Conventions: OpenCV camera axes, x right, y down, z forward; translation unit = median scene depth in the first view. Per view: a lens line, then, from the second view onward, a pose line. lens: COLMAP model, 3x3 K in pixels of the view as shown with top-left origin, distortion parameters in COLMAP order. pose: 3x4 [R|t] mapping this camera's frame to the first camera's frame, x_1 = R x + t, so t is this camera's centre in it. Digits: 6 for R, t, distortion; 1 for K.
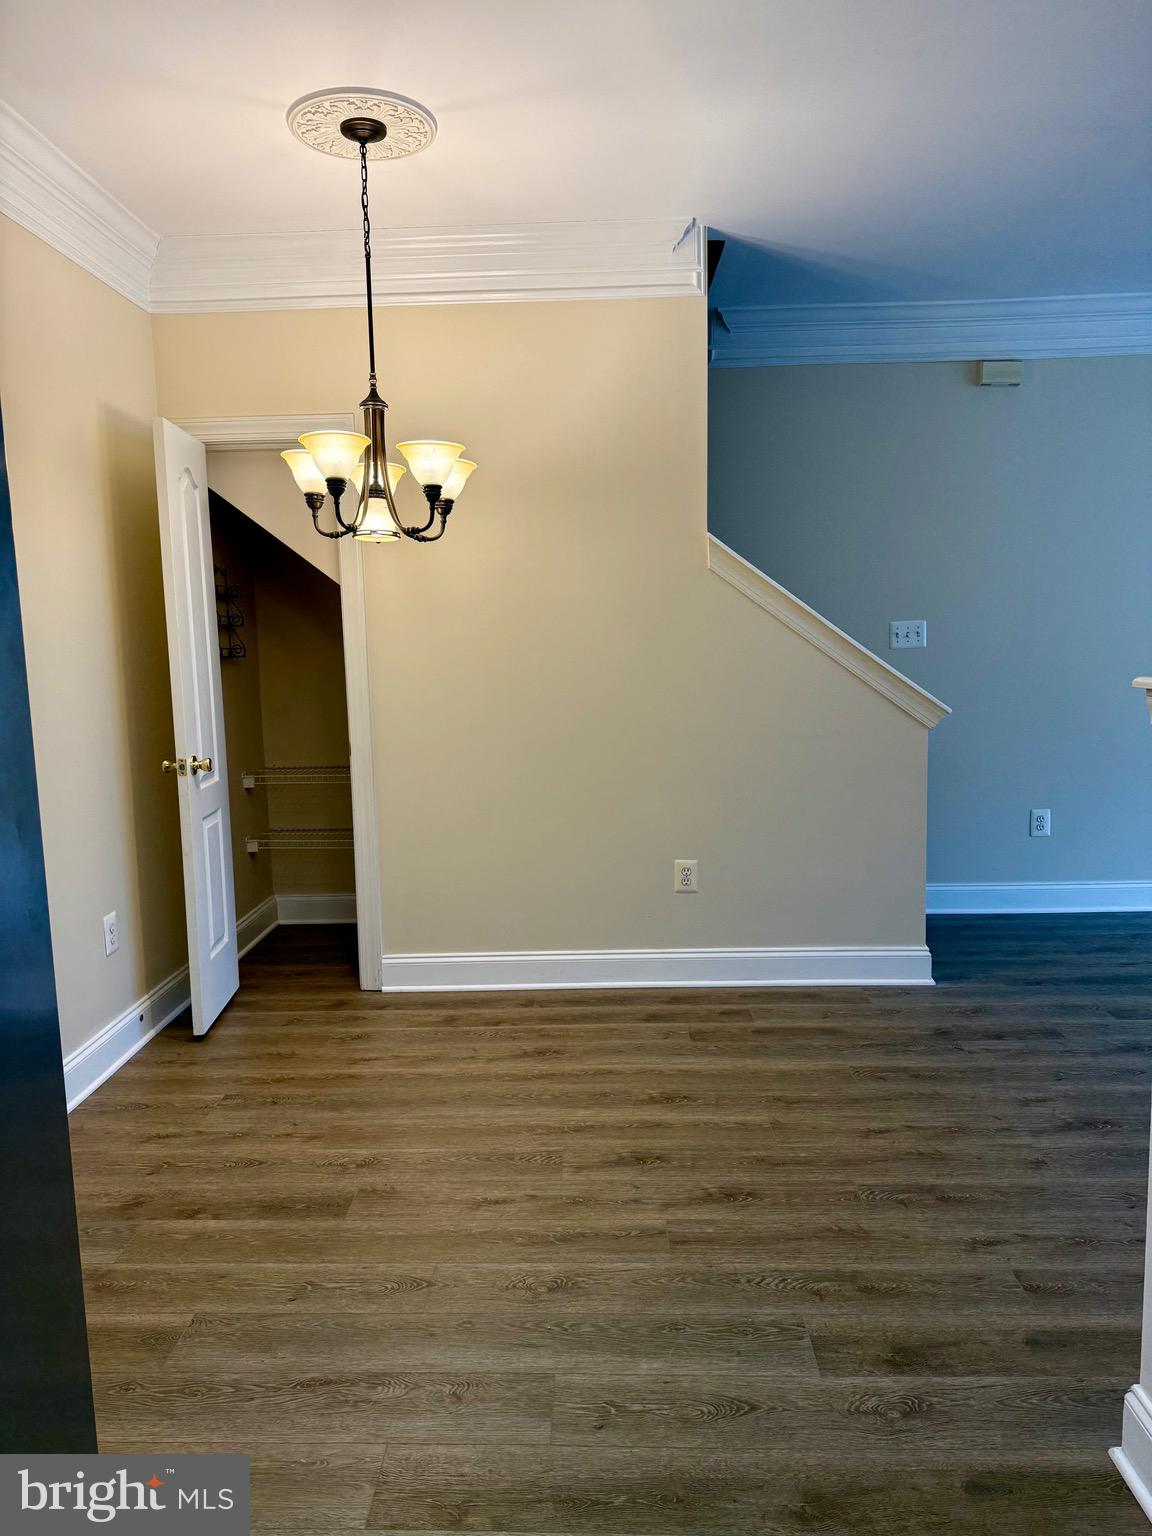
lens RADIAL K [[1087.5, 0, 573.0], [0, 1087.5, 760.6], [0, 0, 1]] dist [0.046264, -0.055612]
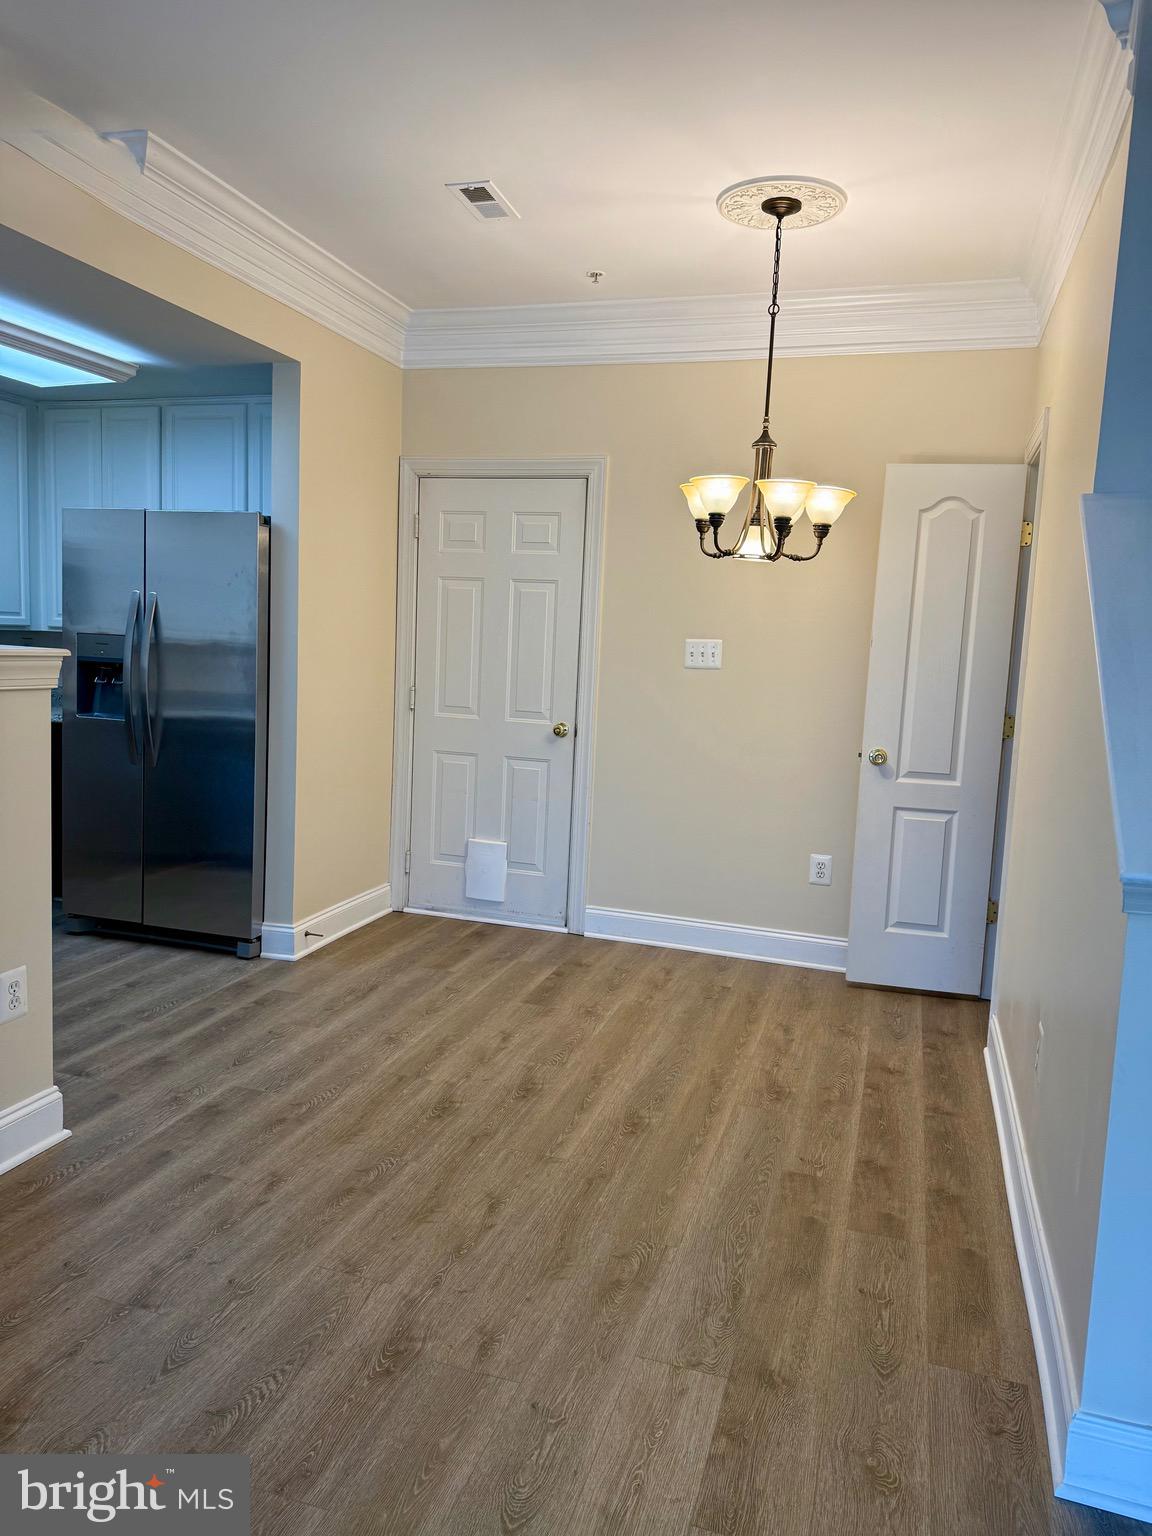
lens RADIAL K [[1087.5, 0, 564.9], [0, 1087.5, 764.8], [0, 0, 1]] dist [0.046264, -0.055612]
pose [[-0.278795, 0.126321, -0.952006, 1.066120], [-0.159148, 0.971527, 0.175517, -0.172022], [0.947072, 0.200443, -0.250754, 1.213652]]
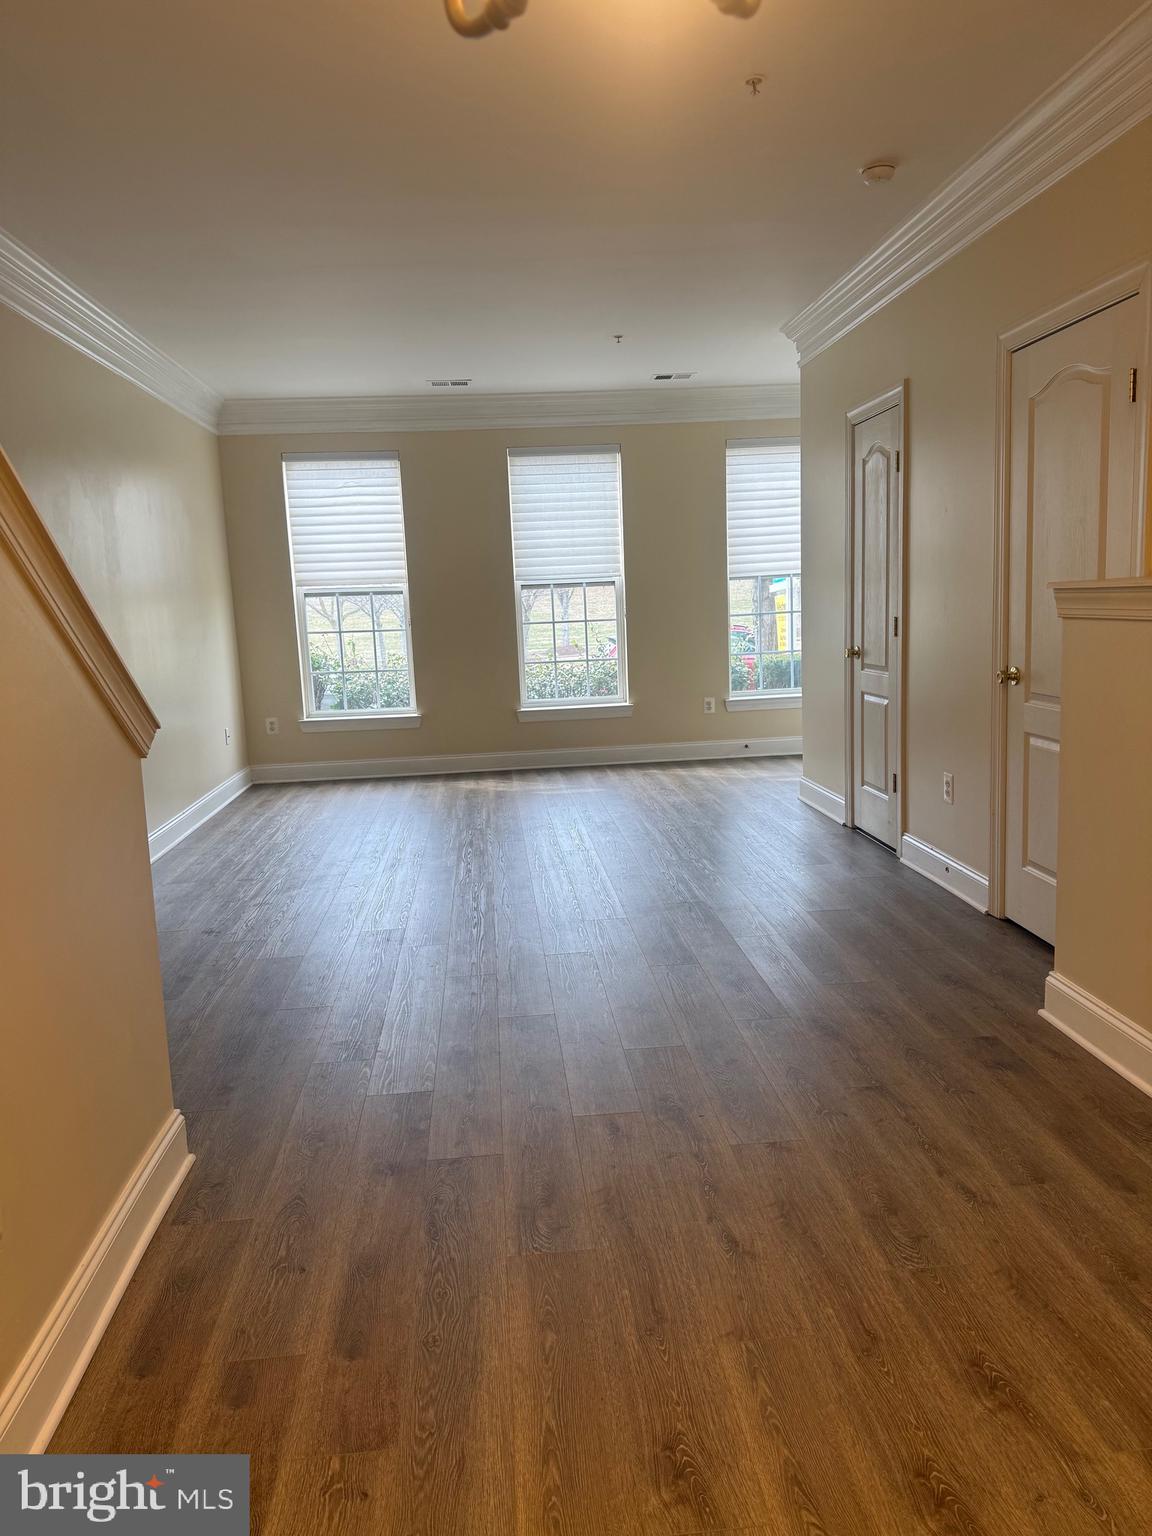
lens RADIAL K [[1087.5, 0, 562.3], [0, 1087.5, 743.2], [0, 0, 1]] dist [0.046264, -0.055612]
pose [[-0.100183, -0.105514, 0.989358, -0.406453], [0.168110, 0.978270, 0.121355, -0.099762], [-0.980664, 0.178479, -0.080268, 1.120258]]
